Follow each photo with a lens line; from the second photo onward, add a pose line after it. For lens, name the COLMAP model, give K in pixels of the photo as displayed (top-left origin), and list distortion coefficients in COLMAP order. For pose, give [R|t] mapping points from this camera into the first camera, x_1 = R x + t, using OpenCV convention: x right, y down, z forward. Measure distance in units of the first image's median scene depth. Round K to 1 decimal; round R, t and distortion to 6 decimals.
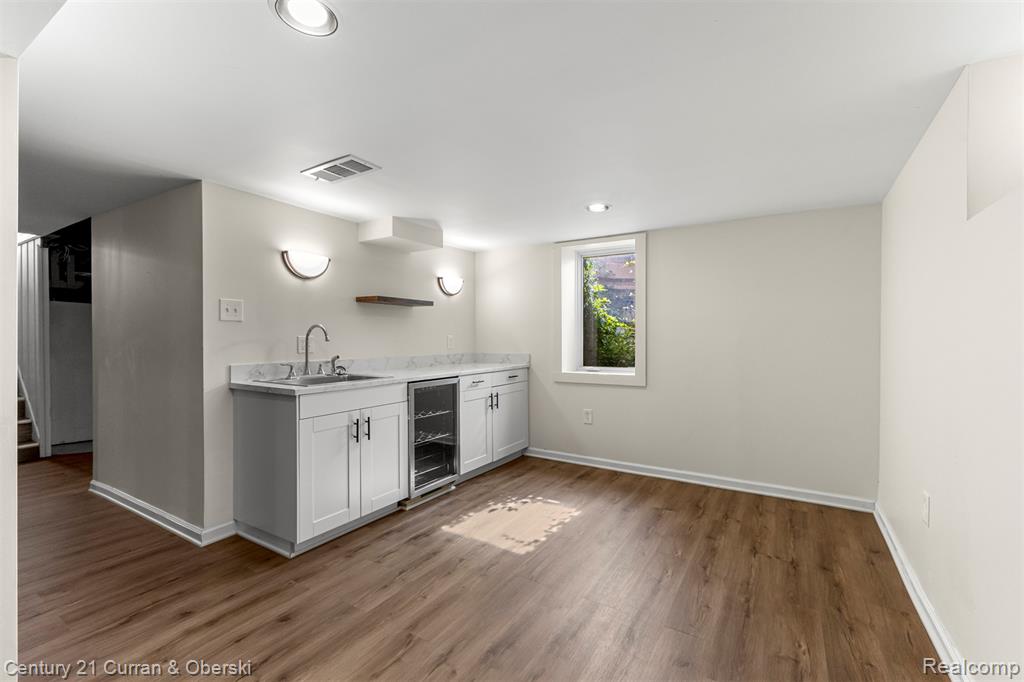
lens RADIAL K [[444.0, 0, 508.2], [0, 444.0, 340.3], [0, 0, 1]] dist [0.012569, -0.001134]
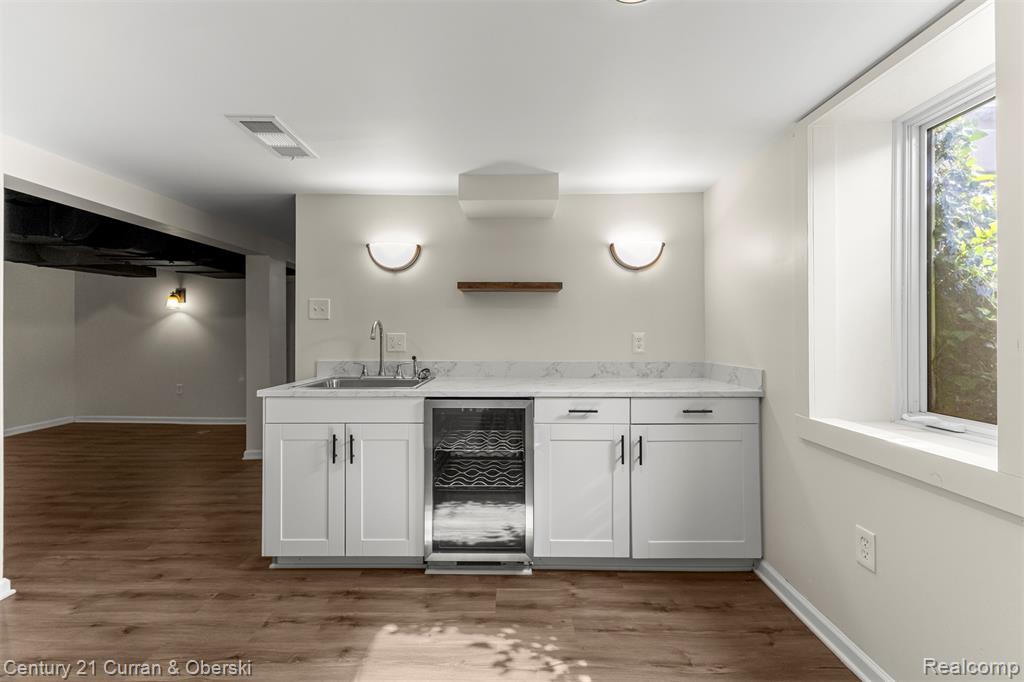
lens RADIAL K [[444.0, 0, 511.7], [0, 444.0, 334.5], [0, 0, 1]] dist [0.012569, -0.001134]
pose [[0.526672, 0.004526, -0.850057, 0.419638], [-0.007615, 0.999971, 0.000606, -0.008811], [0.850034, 0.006155, 0.526691, 0.667591]]
